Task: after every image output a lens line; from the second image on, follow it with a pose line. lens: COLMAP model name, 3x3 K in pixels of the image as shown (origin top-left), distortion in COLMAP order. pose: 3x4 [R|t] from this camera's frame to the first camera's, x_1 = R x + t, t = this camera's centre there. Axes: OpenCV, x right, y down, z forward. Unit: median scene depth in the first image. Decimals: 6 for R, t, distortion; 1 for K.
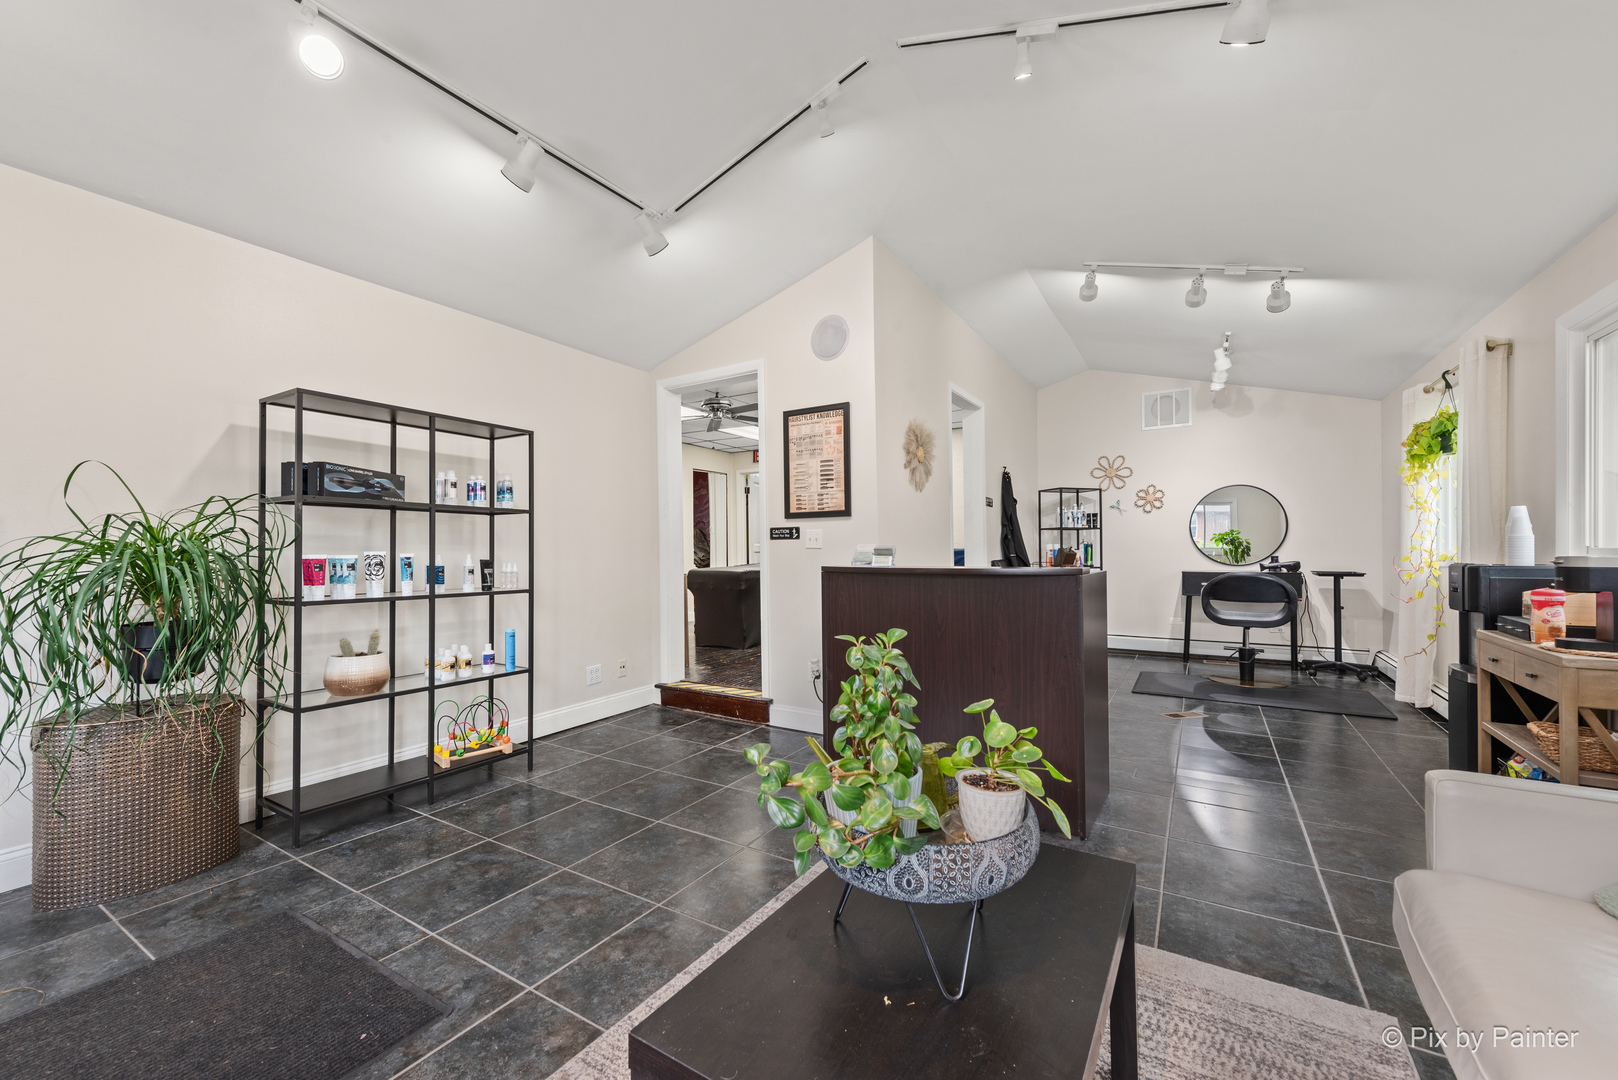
lens RADIAL K [[653.5, 0, 800.6], [0, 653.5, 546.9], [0, 0, 1]] dist [0.004619, -0.000116]
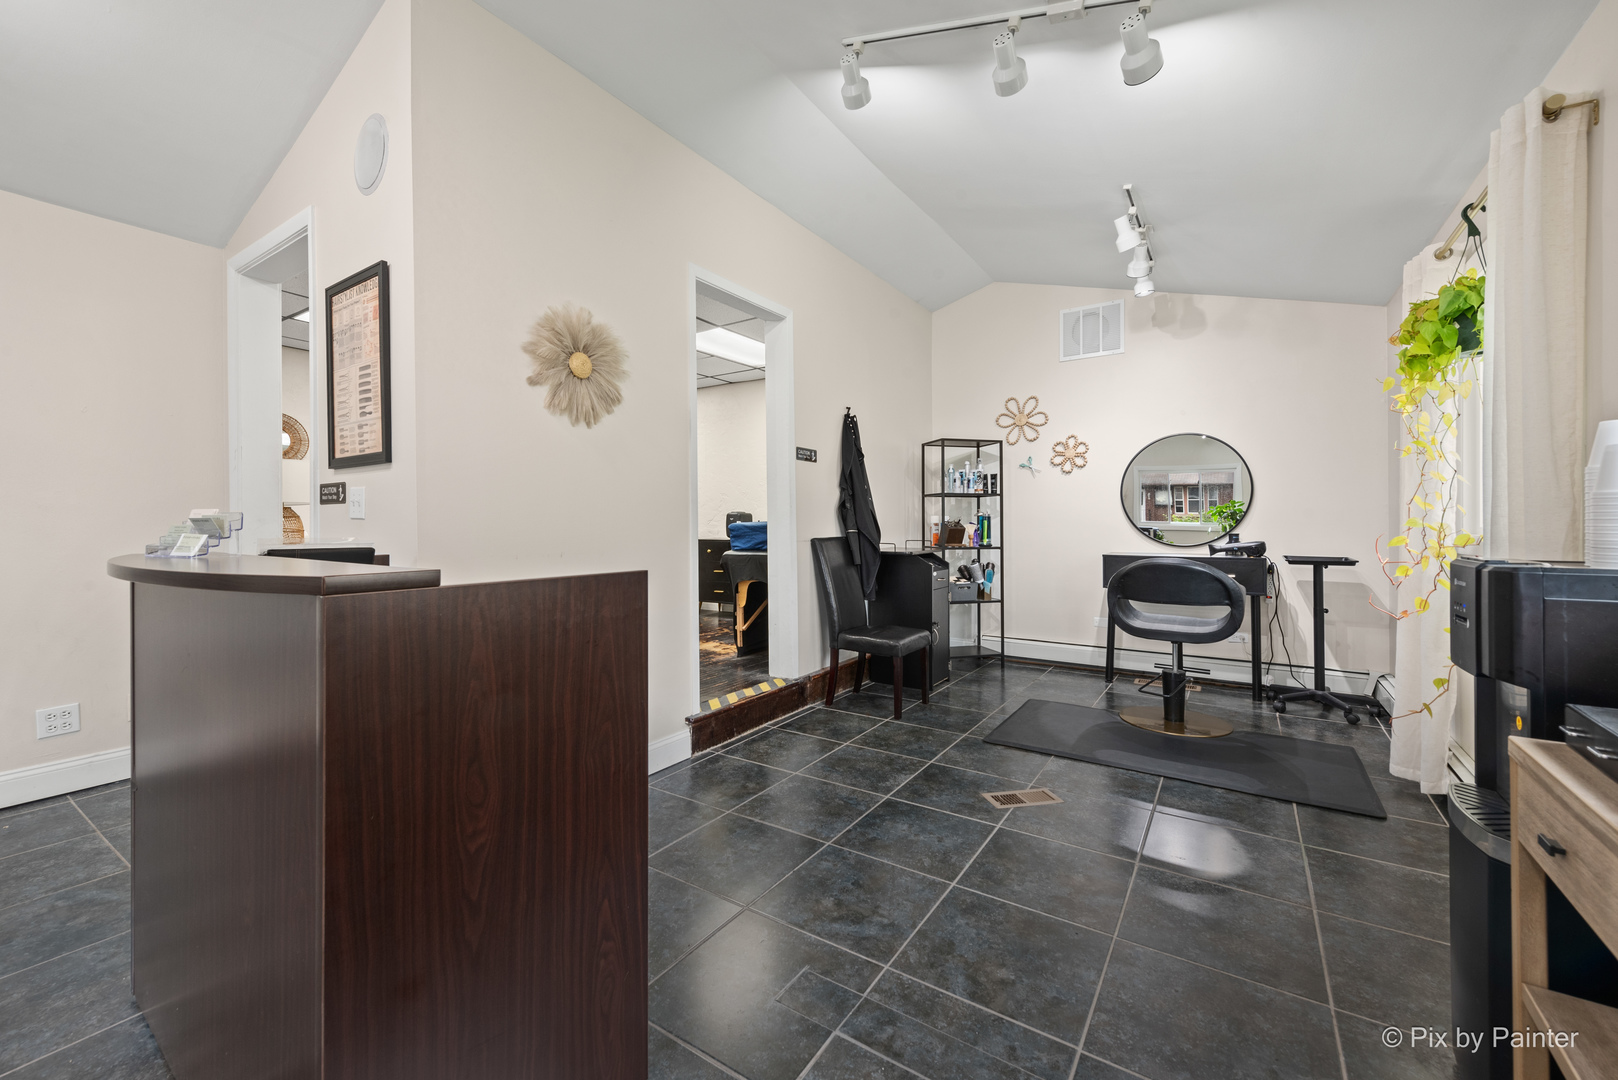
lens RADIAL K [[653.5, 0, 813.8], [0, 653.5, 518.6], [0, 0, 1]] dist [0.004619, -0.000116]
pose [[0.999365, 0.004706, -0.035325, 0.319857], [-0.004787, 0.999986, -0.002211, 0.001430], [0.035314, 0.002379, 0.999373, 0.302630]]
